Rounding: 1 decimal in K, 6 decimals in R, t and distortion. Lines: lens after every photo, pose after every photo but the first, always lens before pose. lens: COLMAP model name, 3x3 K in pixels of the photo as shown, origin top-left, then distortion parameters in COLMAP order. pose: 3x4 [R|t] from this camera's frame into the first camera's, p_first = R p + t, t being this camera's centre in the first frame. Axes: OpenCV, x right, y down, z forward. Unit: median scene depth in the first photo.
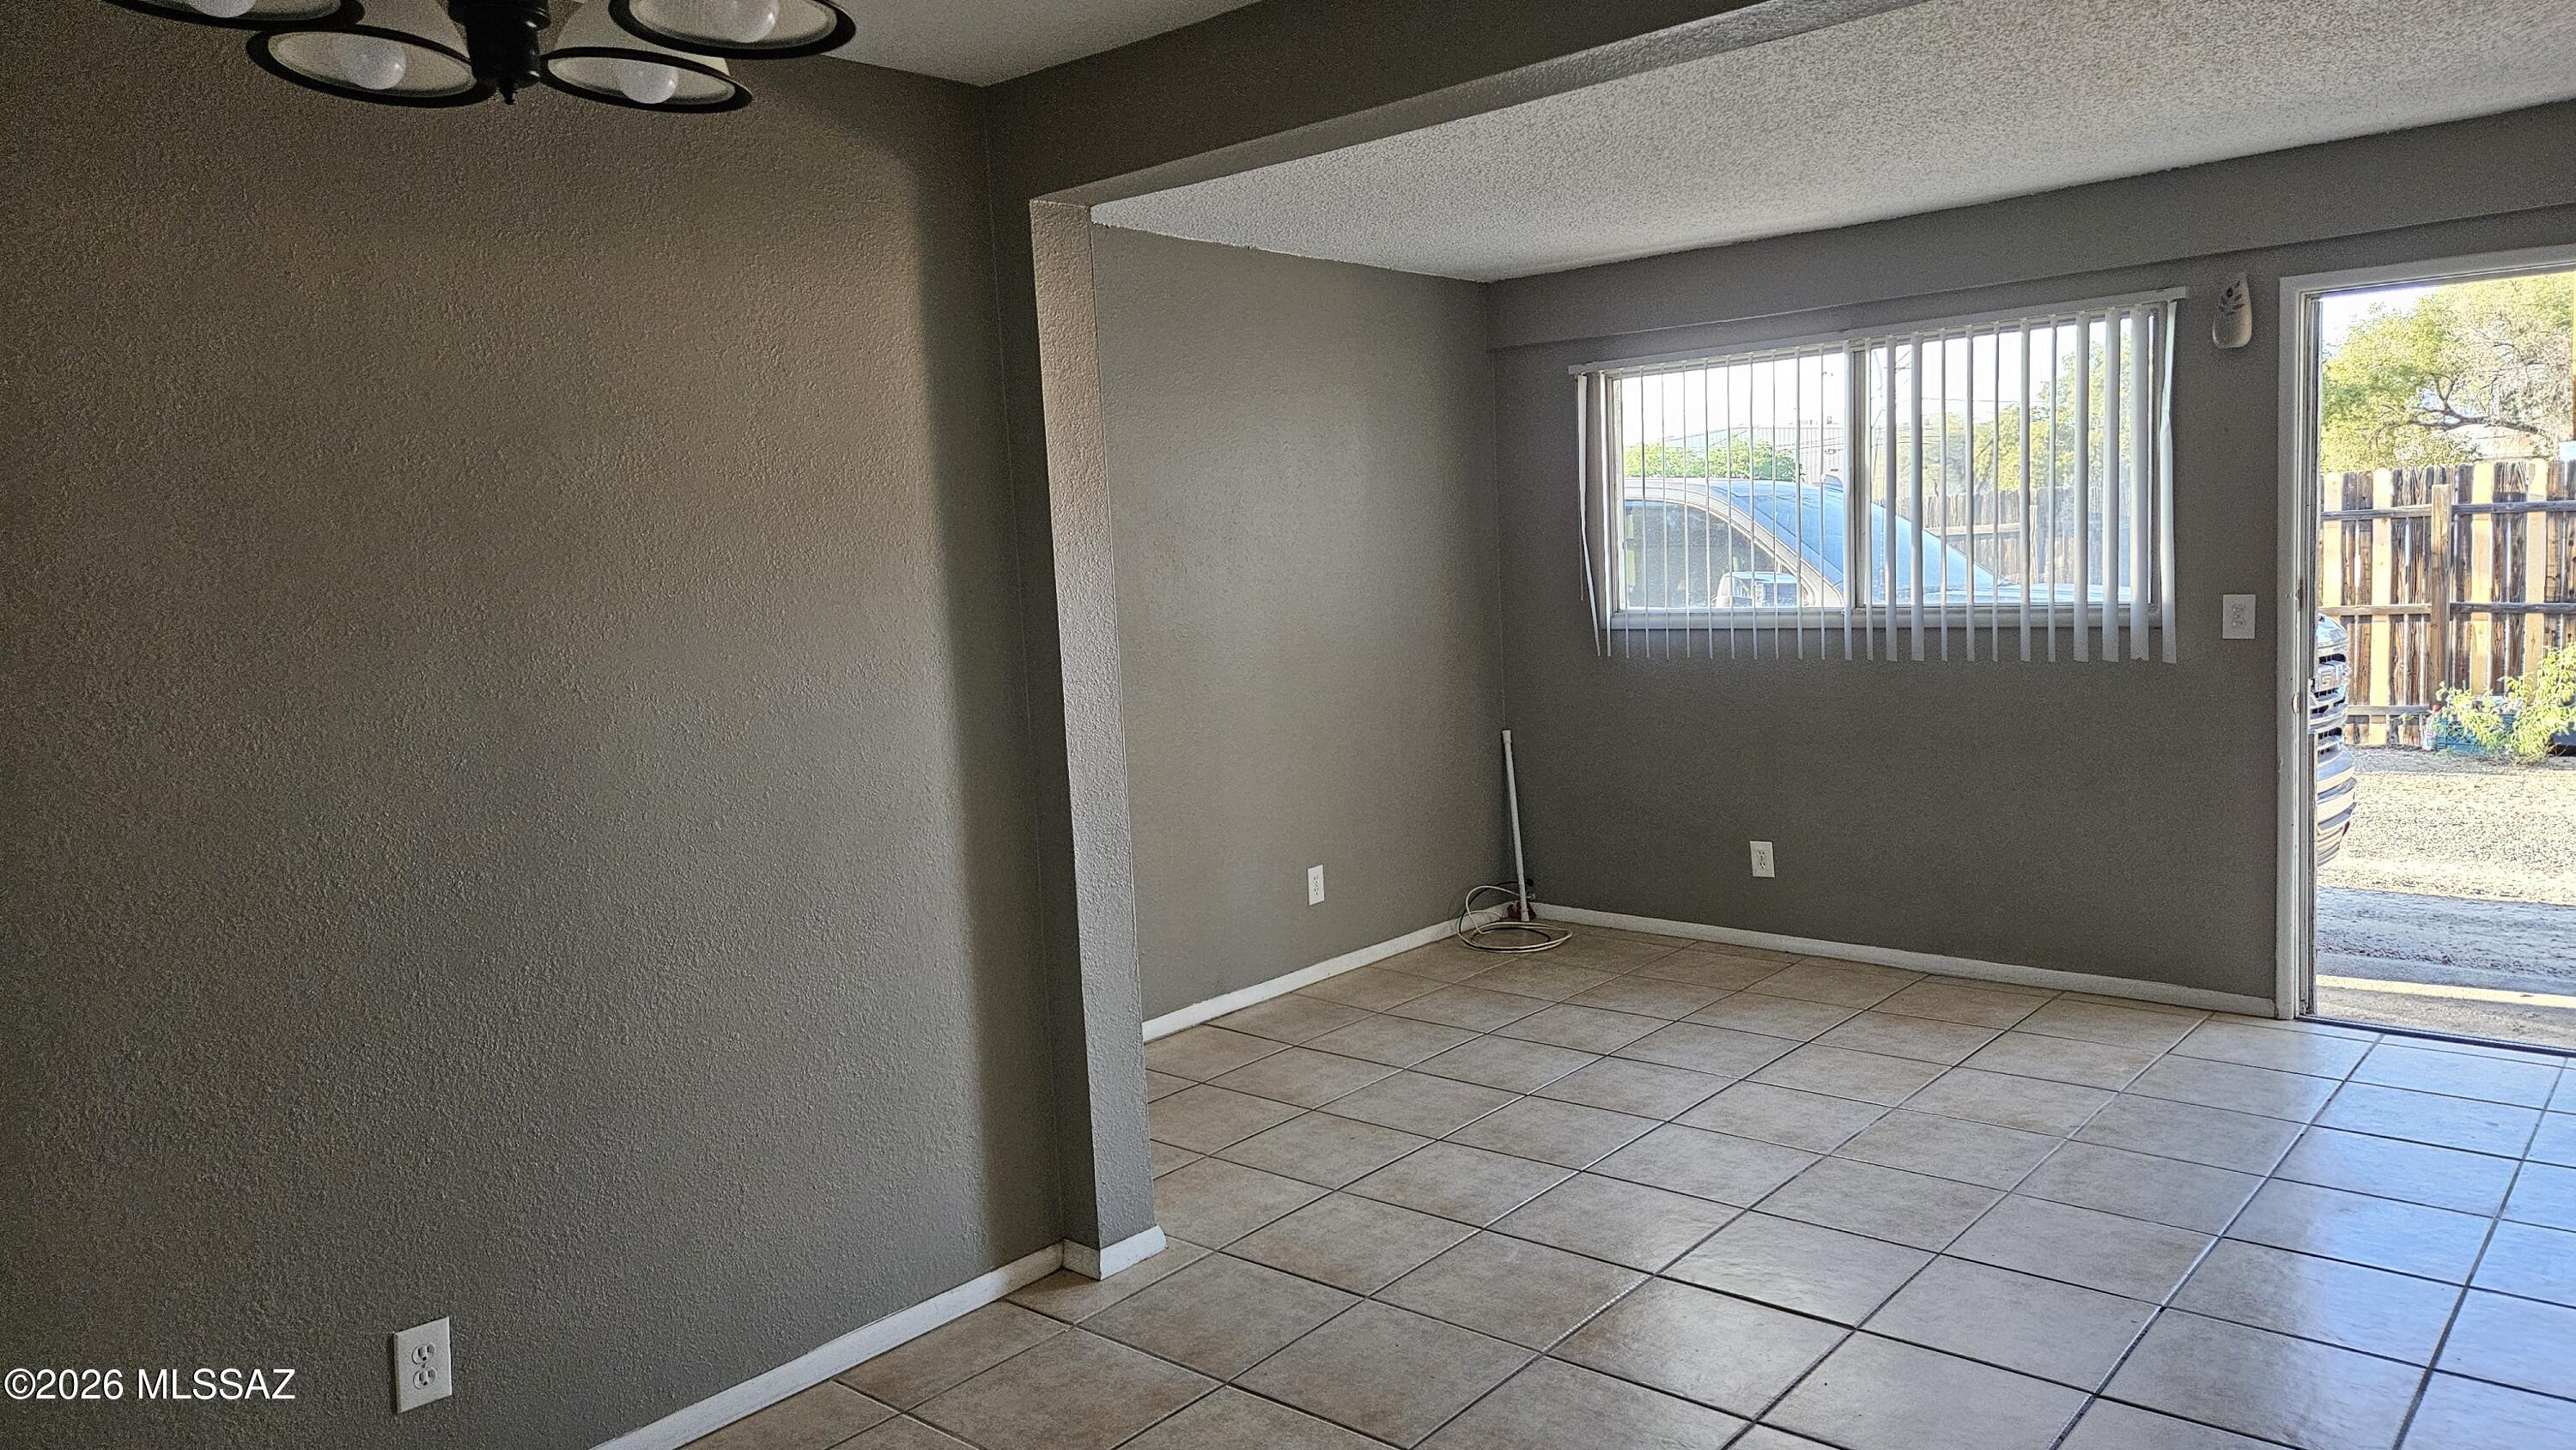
lens RADIAL K [[1725.5, 0, 1288.0], [0, 1725.5, 725.0], [0, 0, 1]] dist [0.002933, 0.000864]
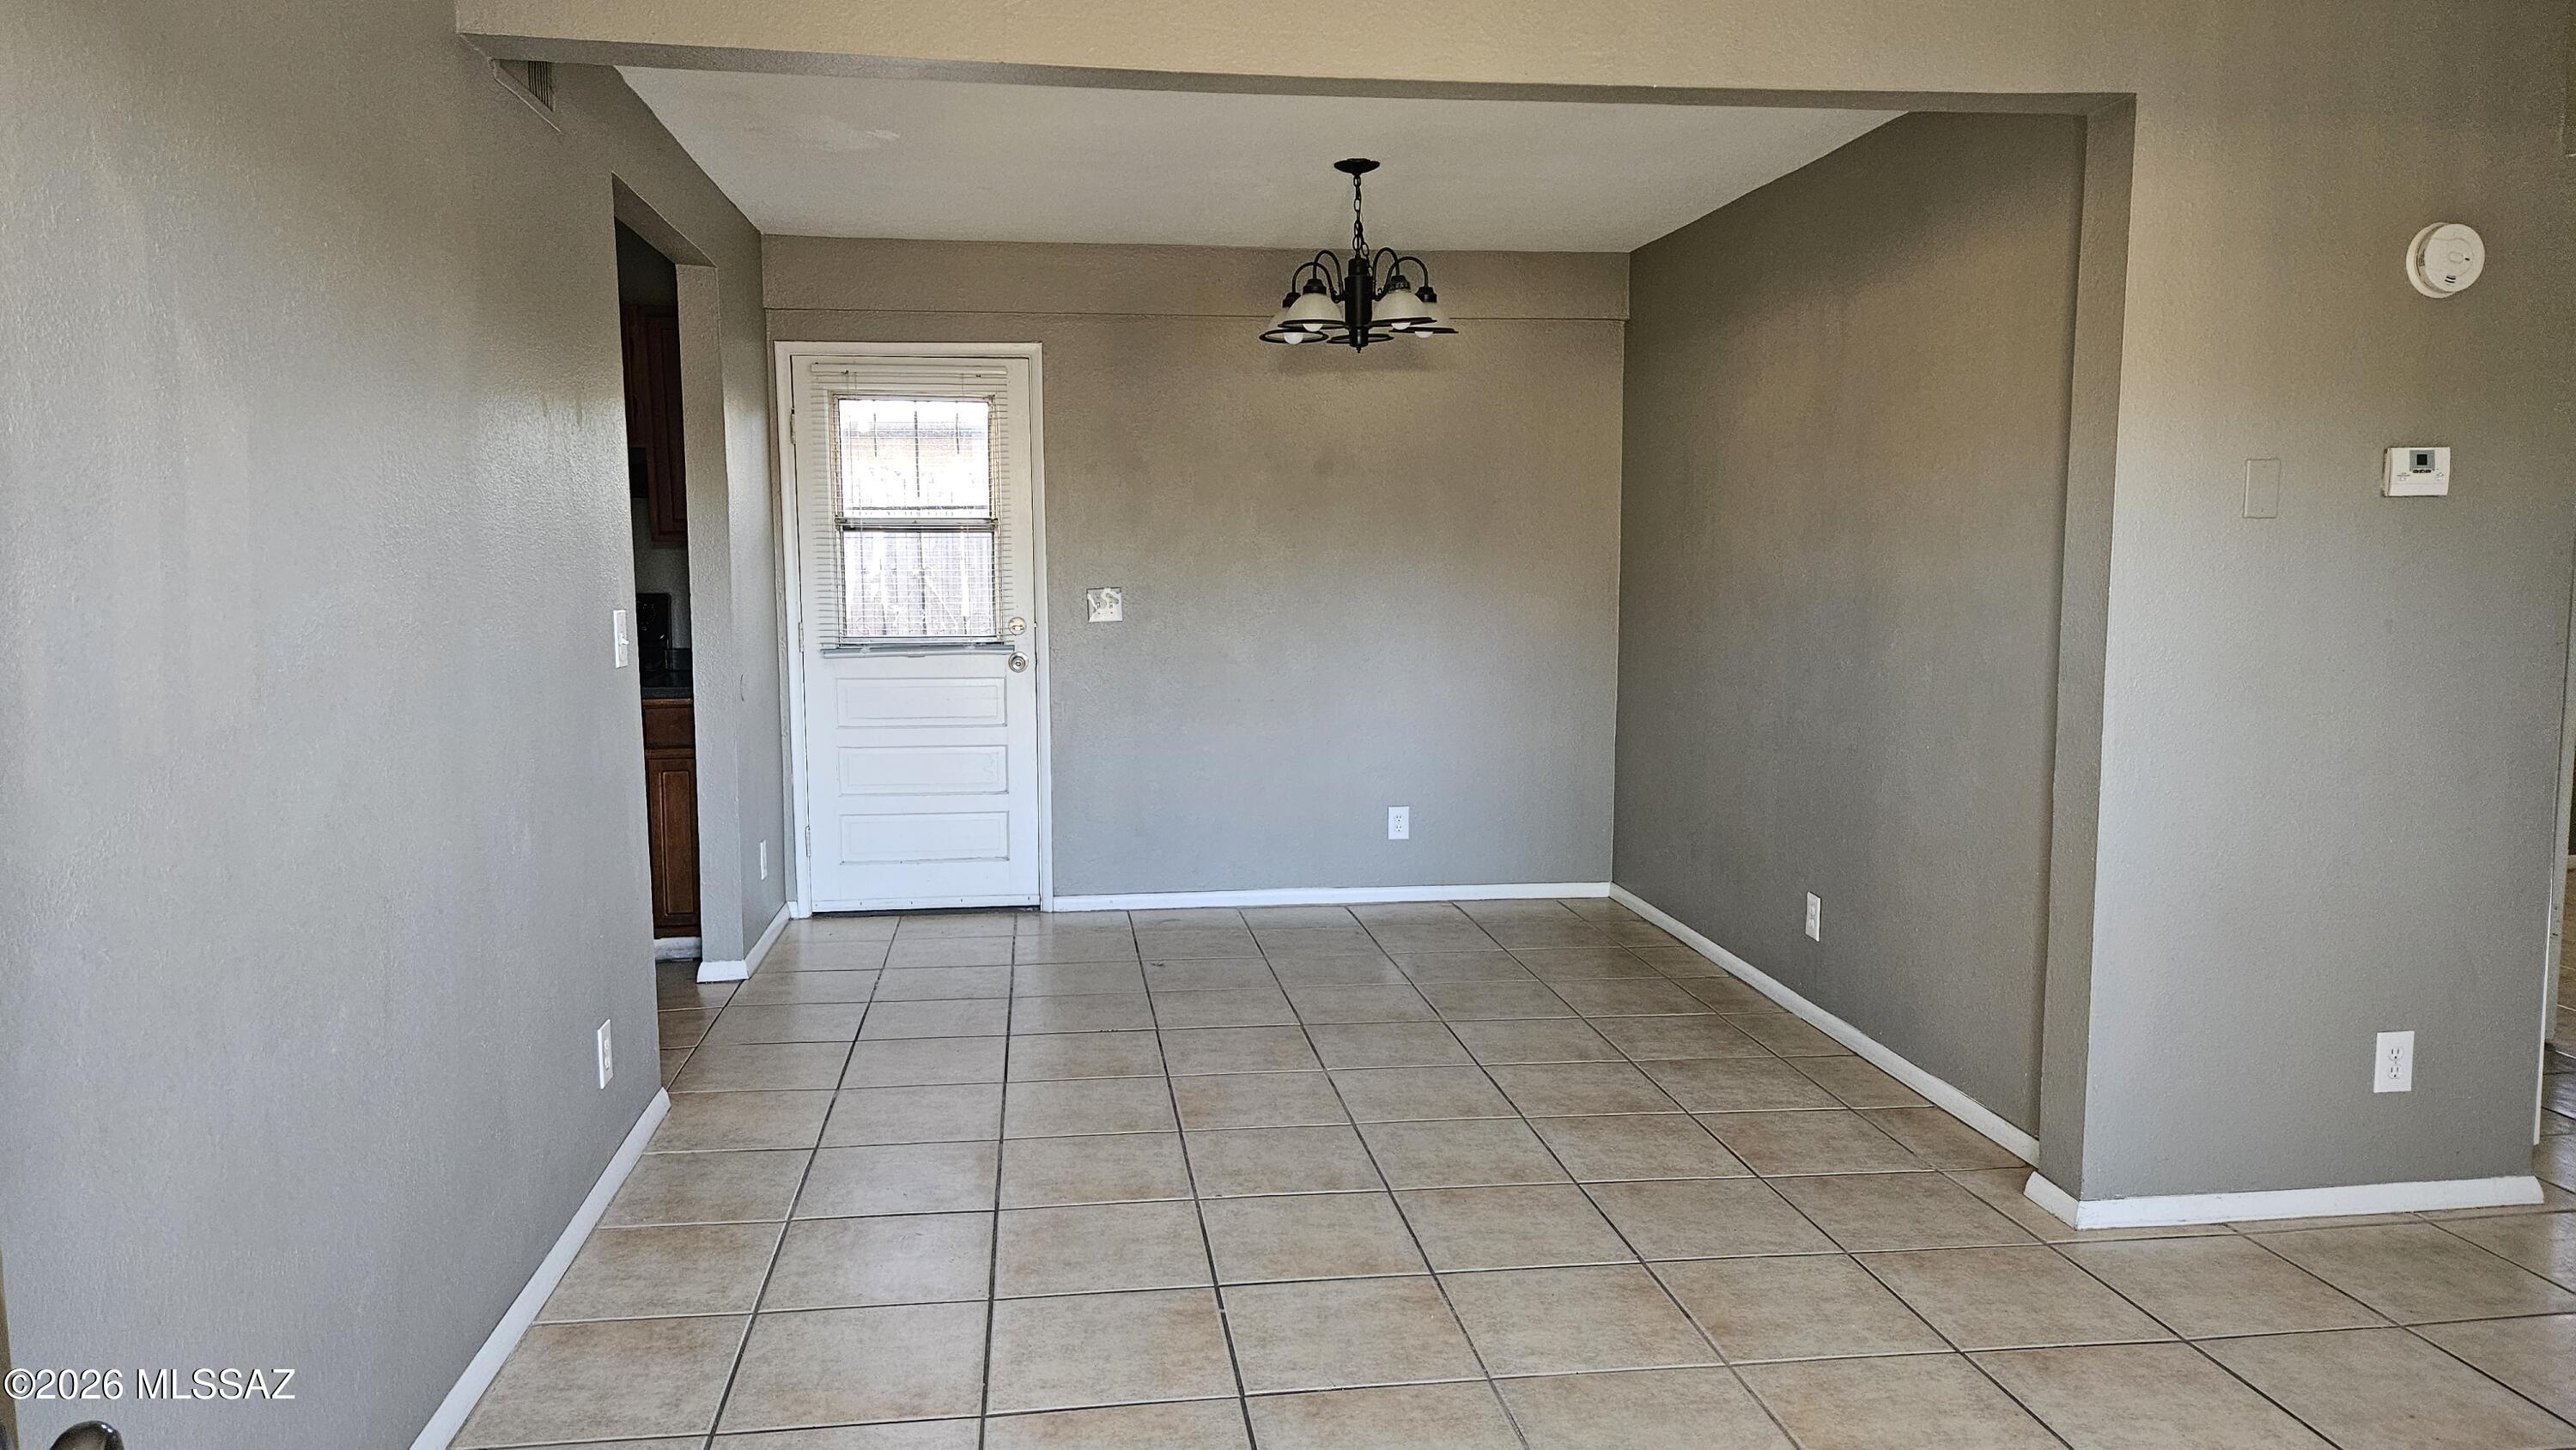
lens RADIAL K [[1725.5, 0, 1288.0], [0, 1725.5, 725.0], [0, 0, 1]] dist [0.002933, 0.000864]
pose [[-0.656810, 0.129864, -0.742790, 0.930931], [-0.049843, 0.975427, 0.214610, -0.150833], [0.752407, 0.177981, -0.634197, 1.317395]]
